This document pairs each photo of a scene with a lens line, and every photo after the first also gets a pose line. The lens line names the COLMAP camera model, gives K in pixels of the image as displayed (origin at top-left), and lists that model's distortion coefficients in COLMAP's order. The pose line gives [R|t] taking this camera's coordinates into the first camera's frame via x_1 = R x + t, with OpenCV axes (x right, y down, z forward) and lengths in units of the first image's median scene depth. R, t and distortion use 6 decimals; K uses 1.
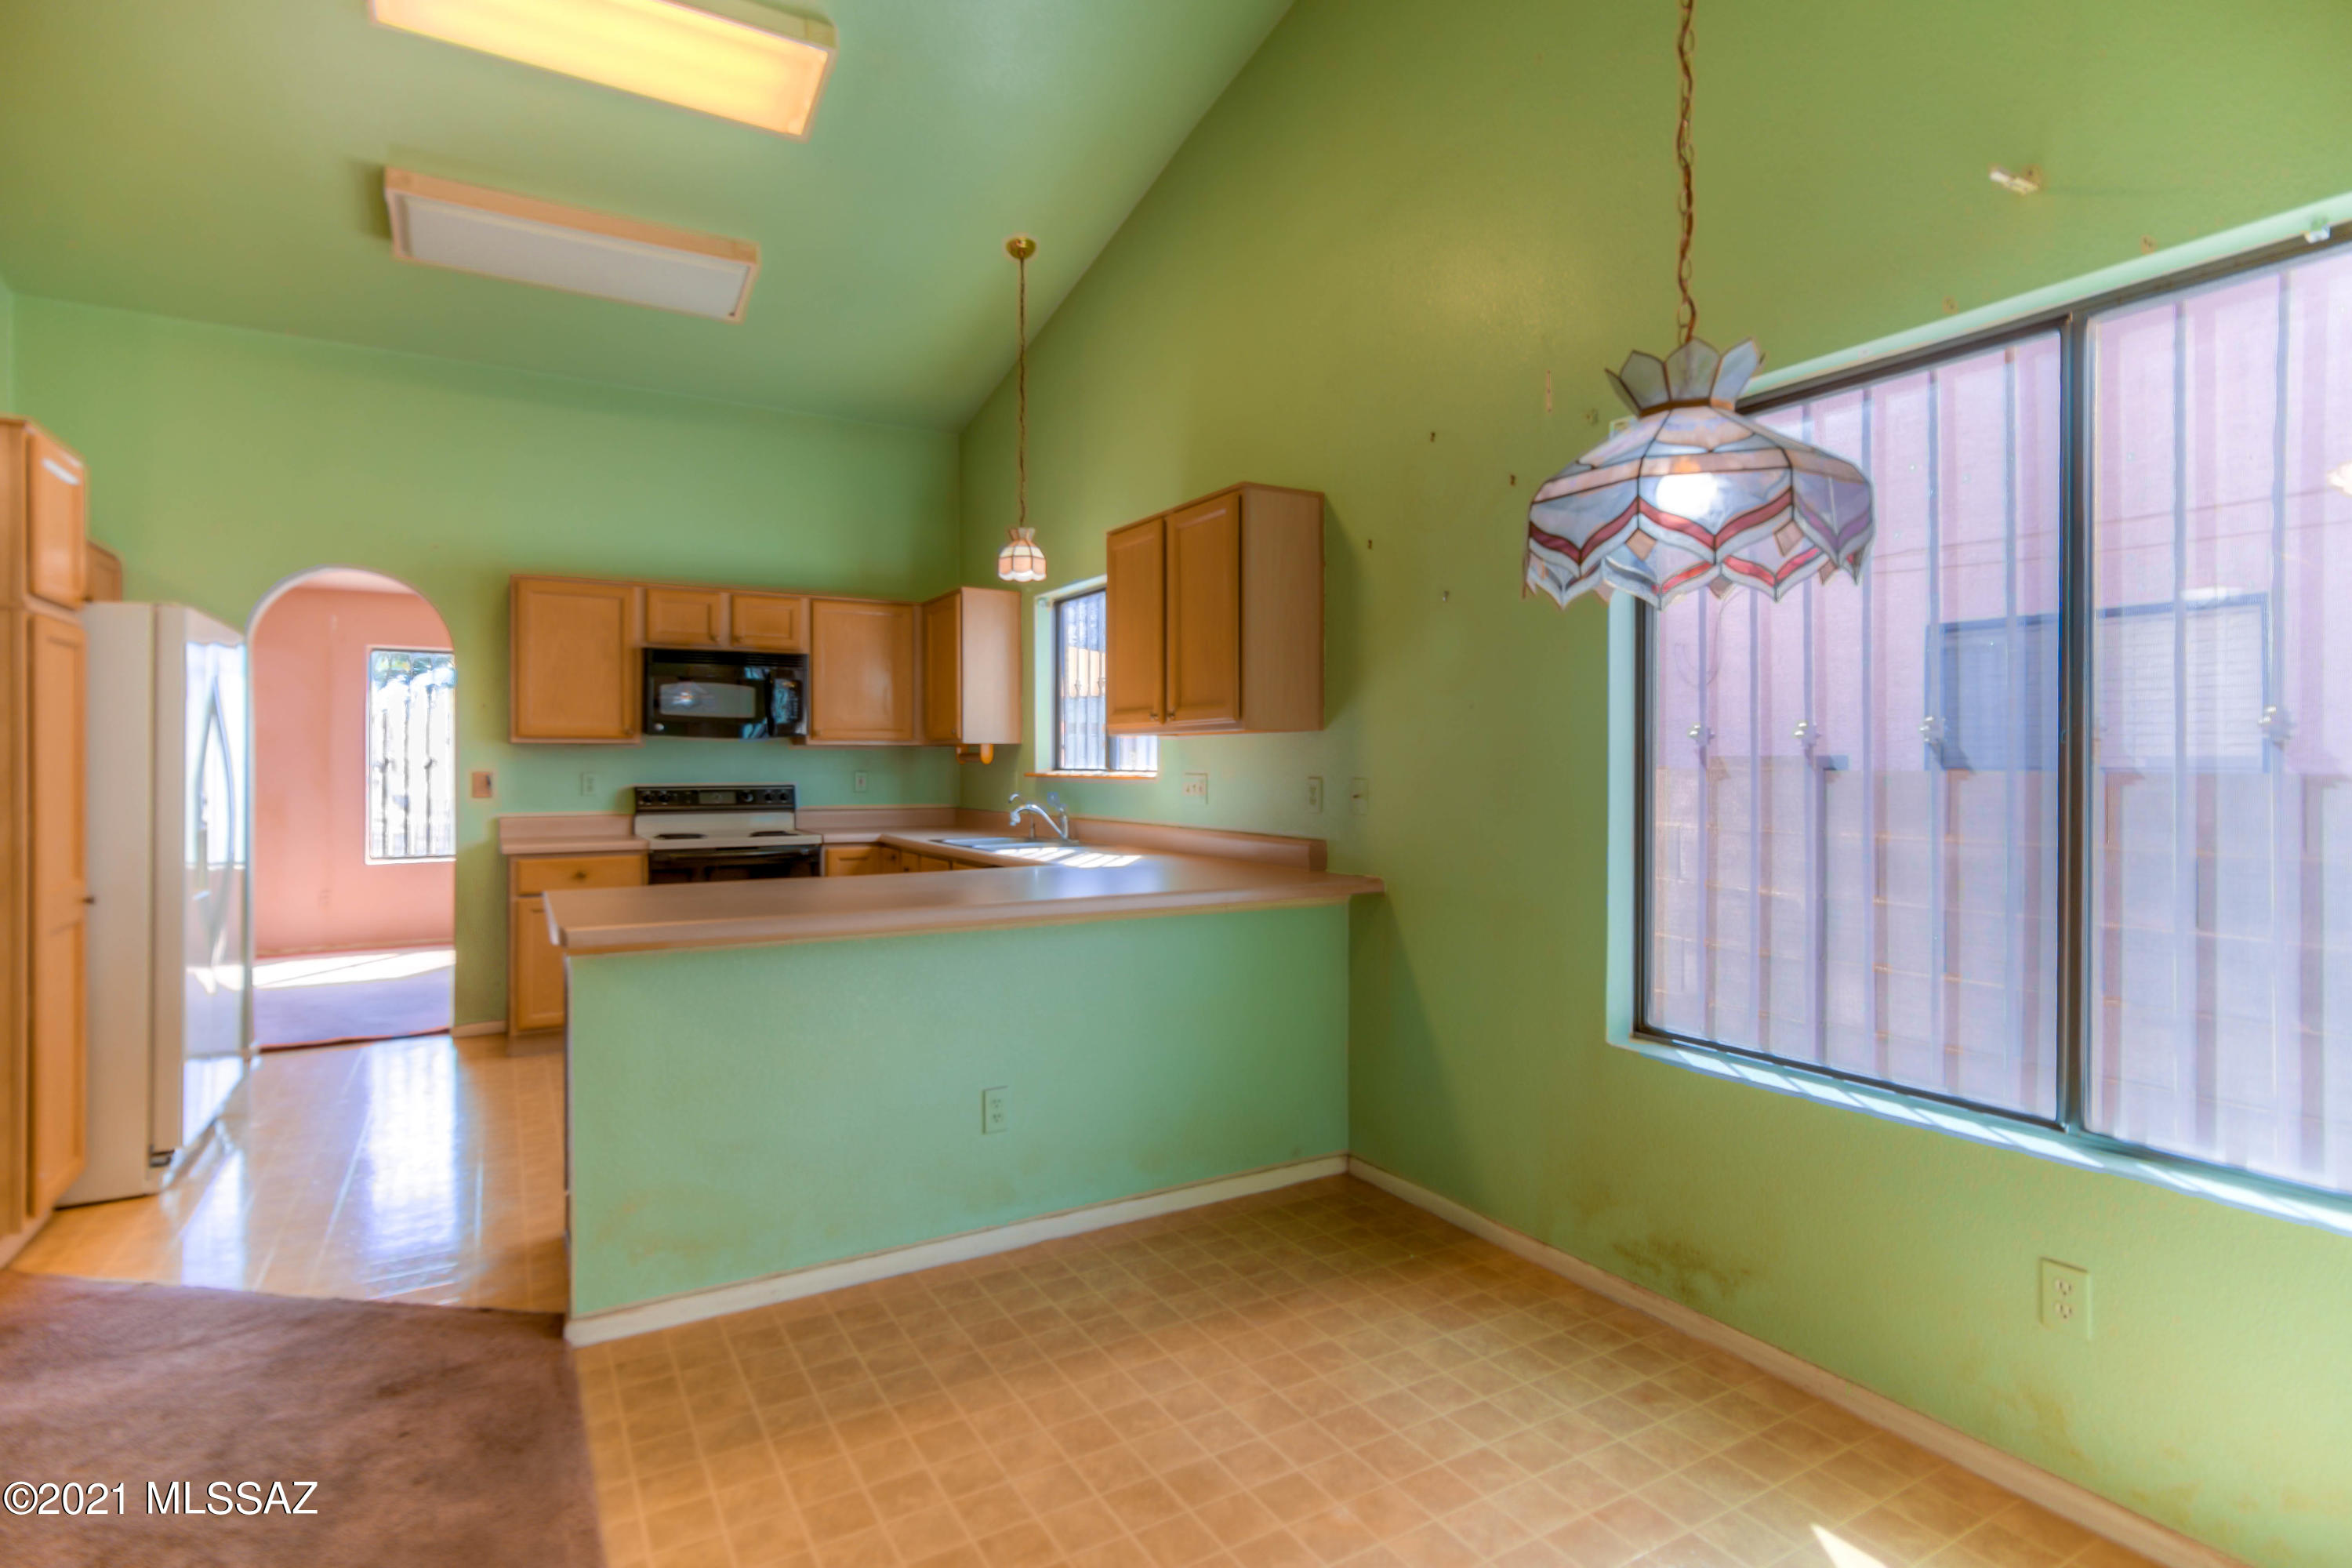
lens RADIAL K [[1158.8, 0, 1174.7], [0, 1158.8, 759.4], [0, 0, 1]] dist [0.002657, 0.001185]
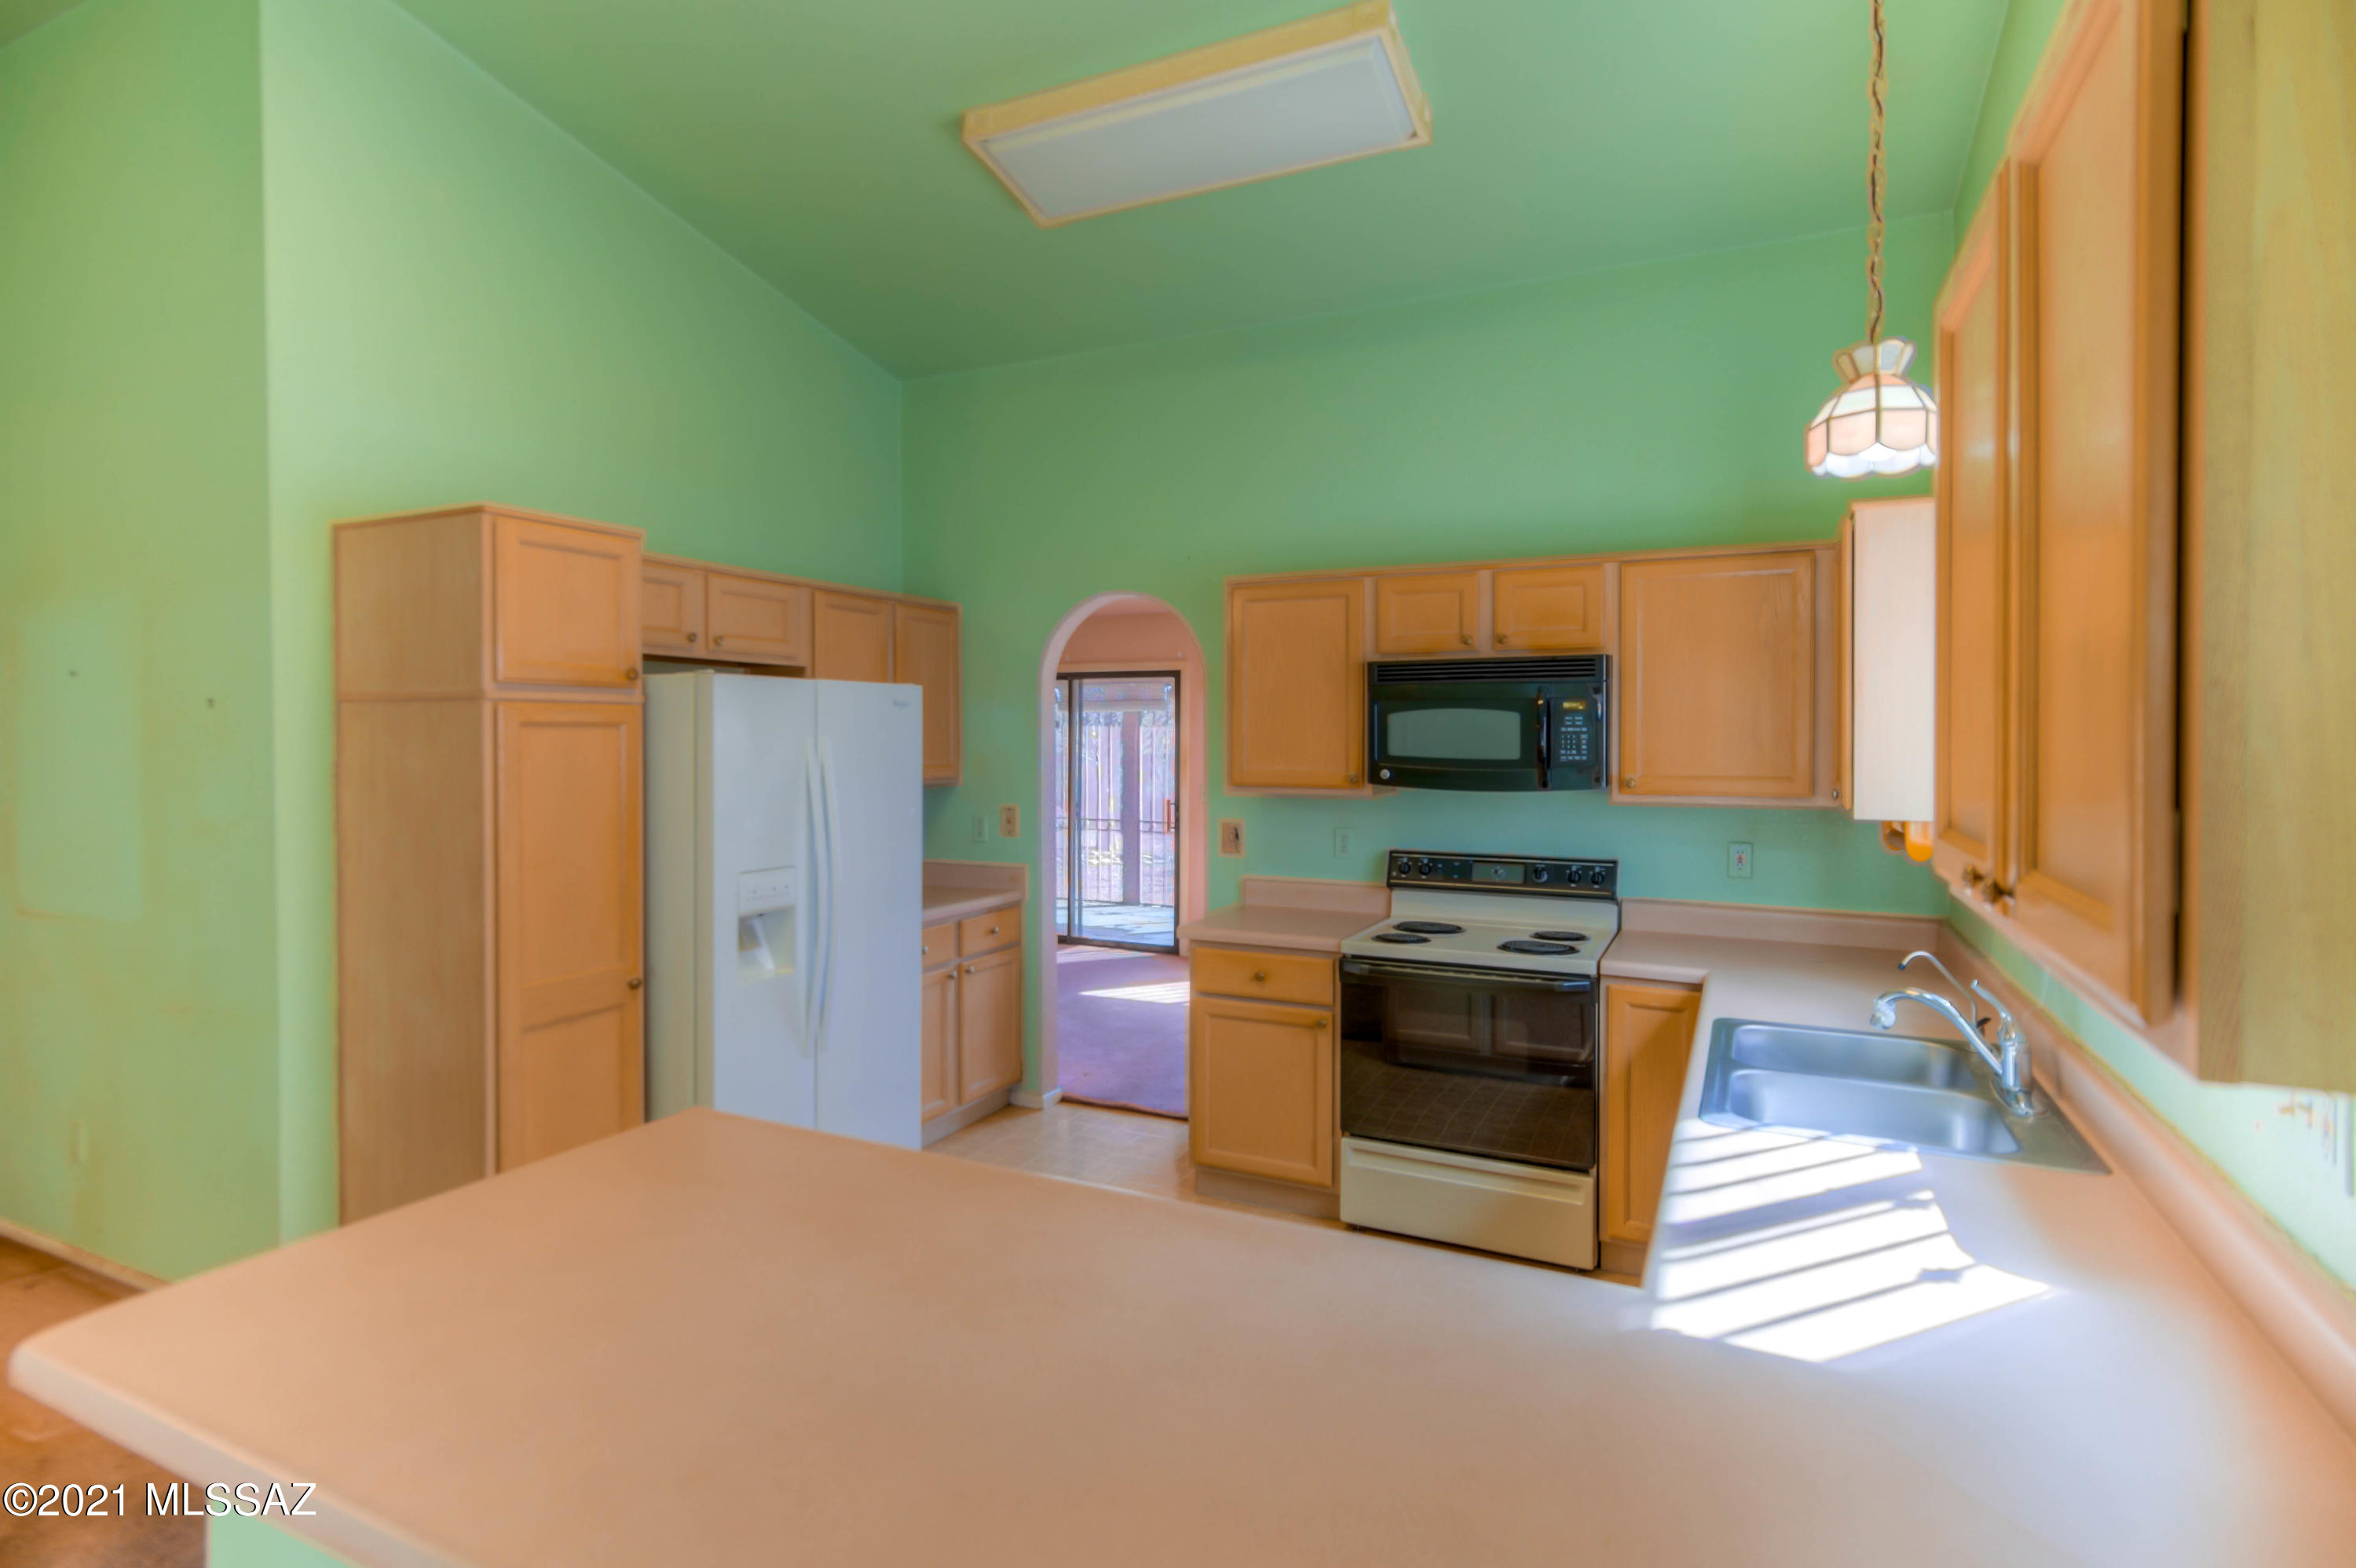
lens RADIAL K [[1194.3, 0, 1149.5], [0, 1194.3, 756.7], [0, 0, 1]] dist [0.002169, 0.000073]
pose [[0.543312, 0.016151, -0.839376, 0.113825], [0.001688, 0.999792, 0.020330, -0.071034], [0.839529, -0.012462, 0.543171, 0.646903]]
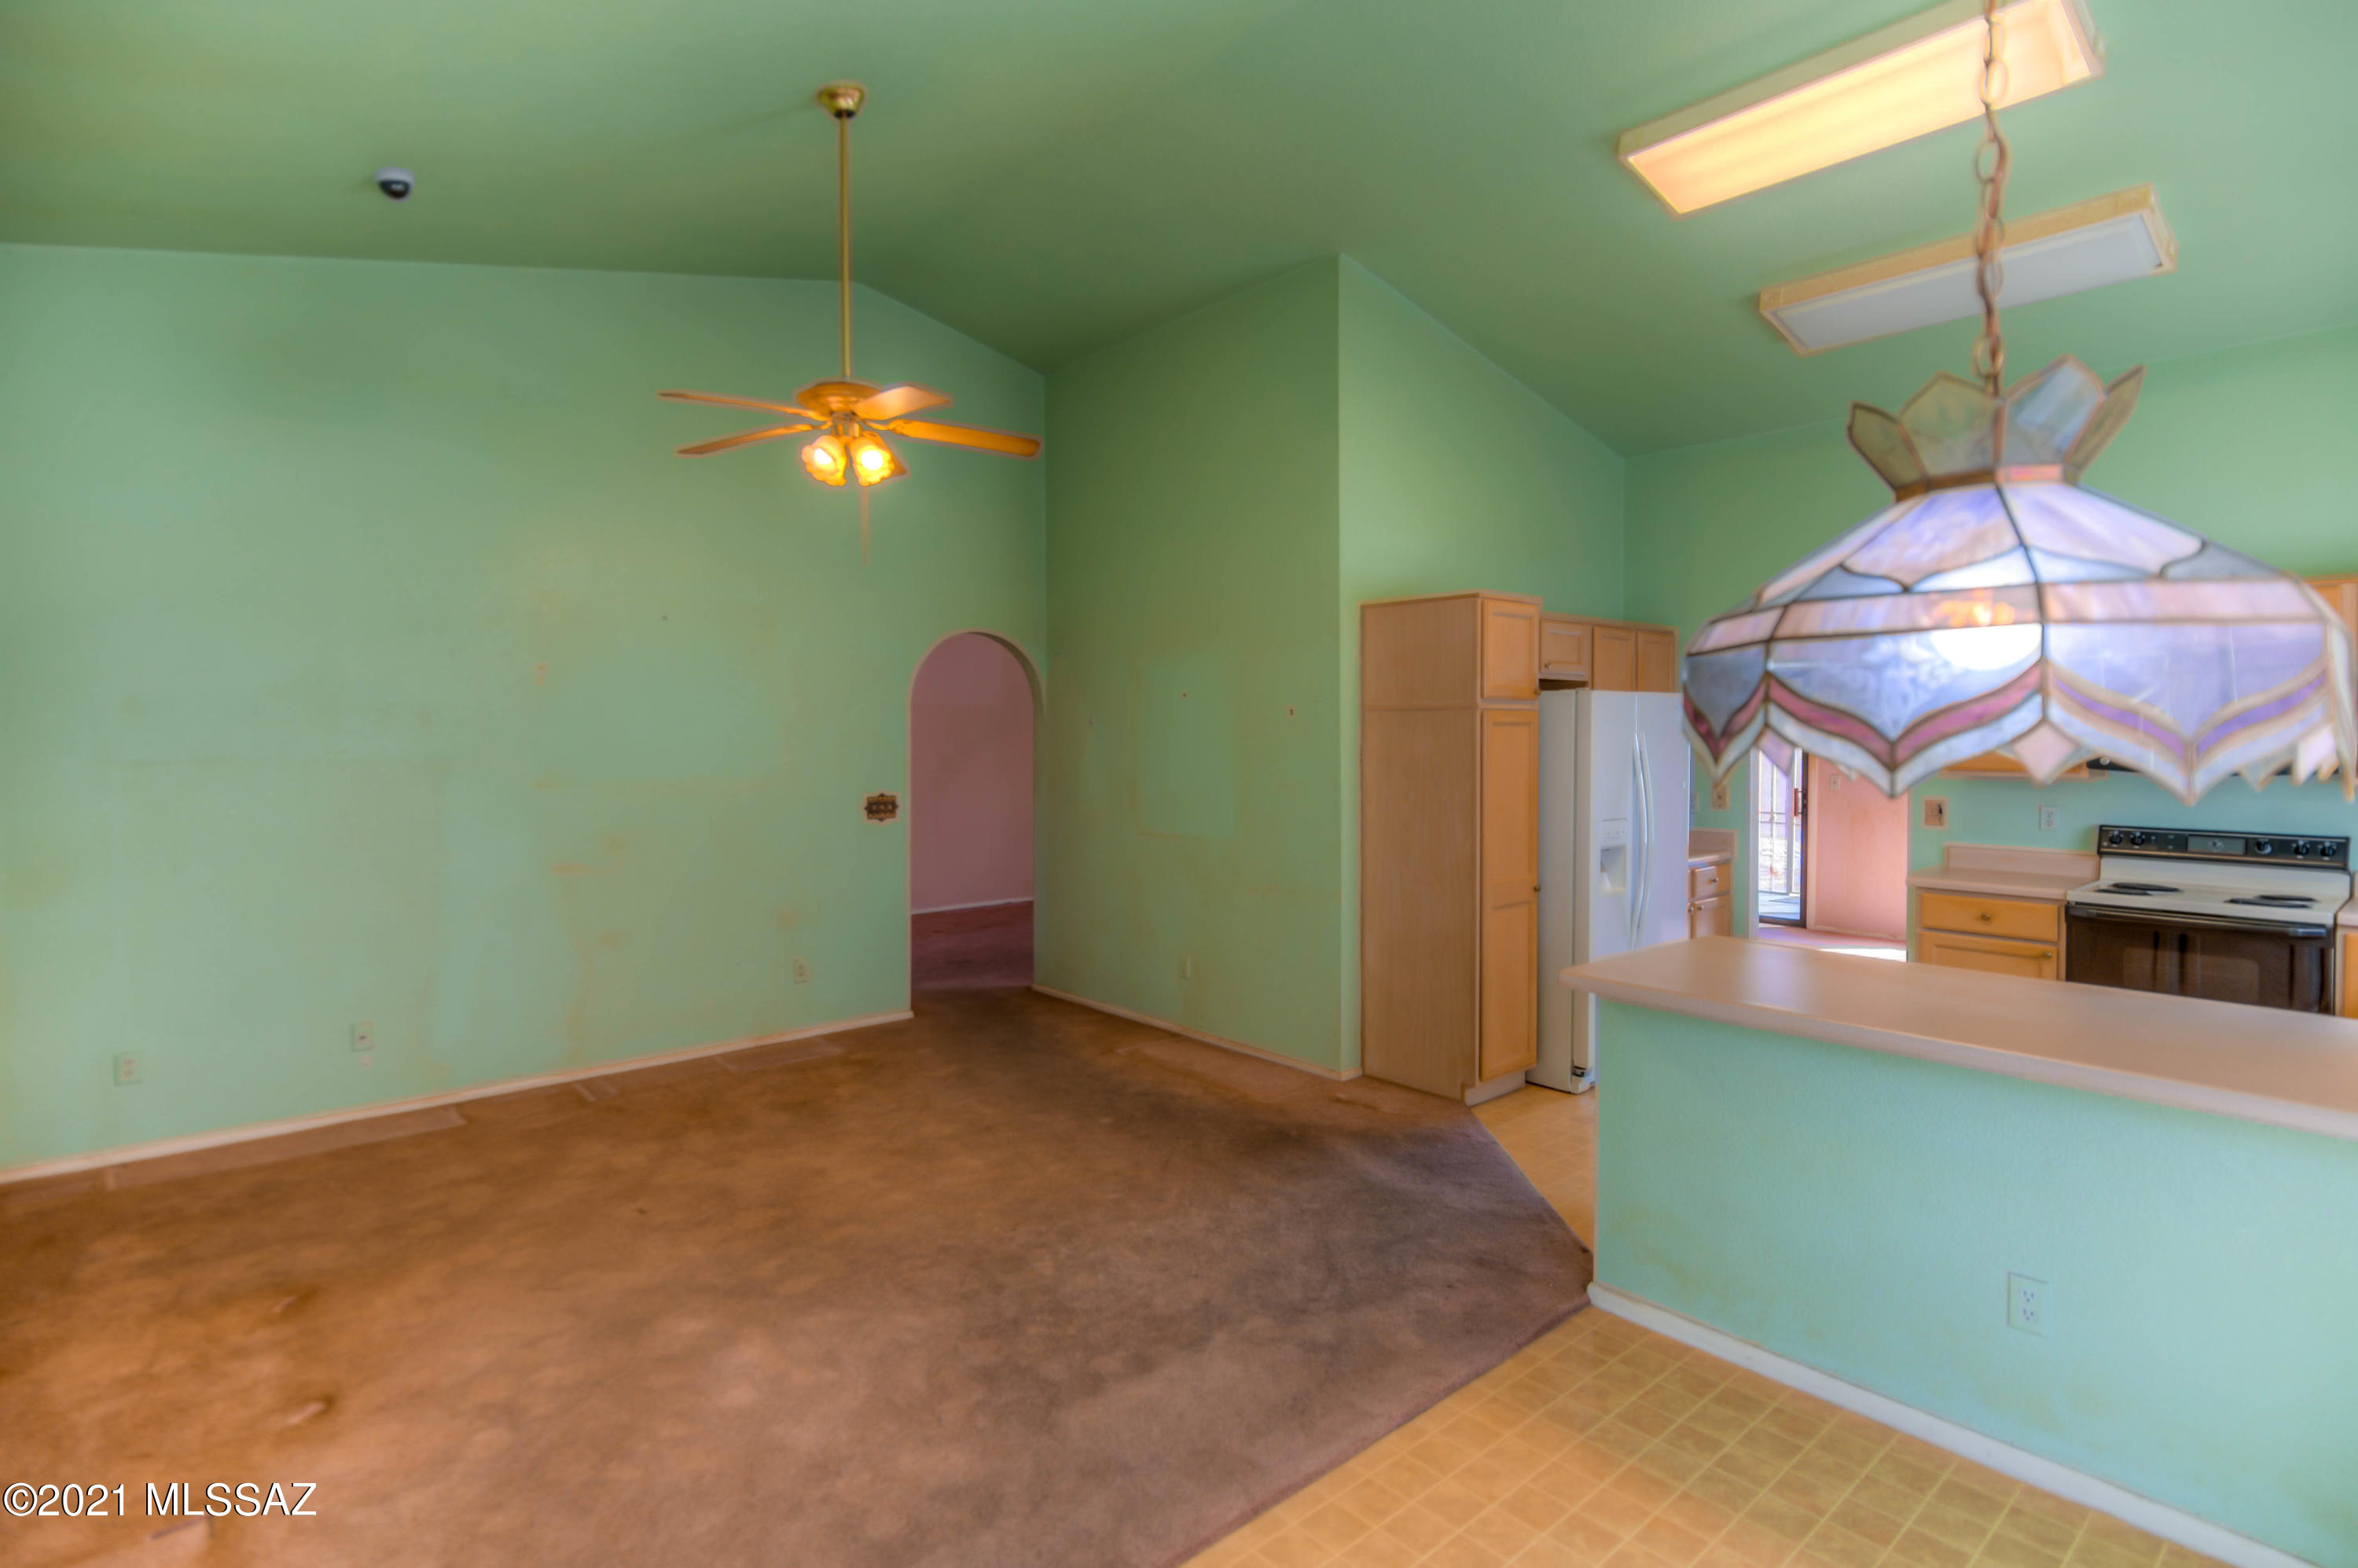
lens RADIAL K [[1161.8, 0, 1177.7], [0, 1161.8, 759.3], [0, 0, 1]] dist [0.002657, 0.001185]
pose [[0.188366, 0.024845, -0.981785, 0.378682], [0.003836, 0.999654, 0.026033, -0.072724], [0.982091, -0.008670, 0.188205, 0.197790]]
